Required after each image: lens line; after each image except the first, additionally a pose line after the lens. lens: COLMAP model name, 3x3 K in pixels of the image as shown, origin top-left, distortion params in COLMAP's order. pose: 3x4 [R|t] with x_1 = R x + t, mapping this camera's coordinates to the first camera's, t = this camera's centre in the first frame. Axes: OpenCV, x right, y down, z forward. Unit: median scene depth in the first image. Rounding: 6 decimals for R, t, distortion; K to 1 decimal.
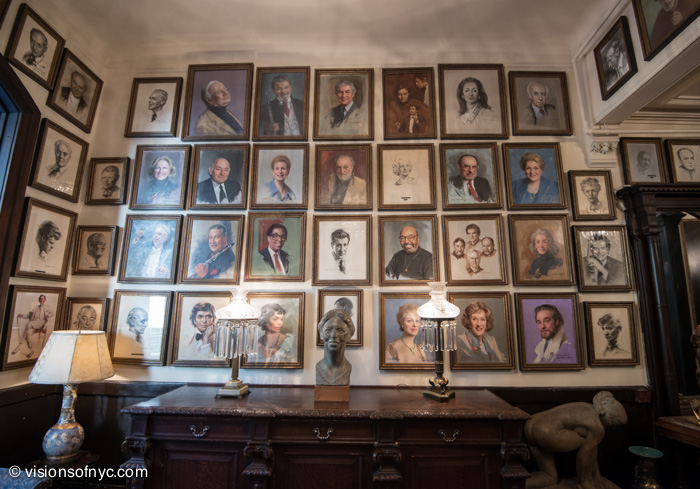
lens RADIAL K [[358.3, 0, 350.0], [0, 358.3, 244.5], [0, 0, 1]] dist [-0.000258, -0.027732]
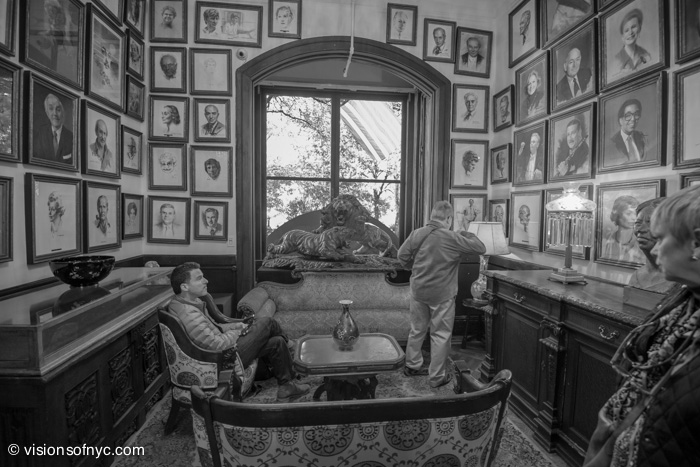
lens RADIAL K [[332.2, 0, 350.0], [0, 332.2, 233.5], [0, 0, 1]] dist [0.001254, -0.021027]
pose [[0.160931, 0.053196, -0.985531, 0.464612], [0.166670, 0.982741, 0.080261, 0.078978], [0.972791, -0.177175, 0.149287, 0.213787]]
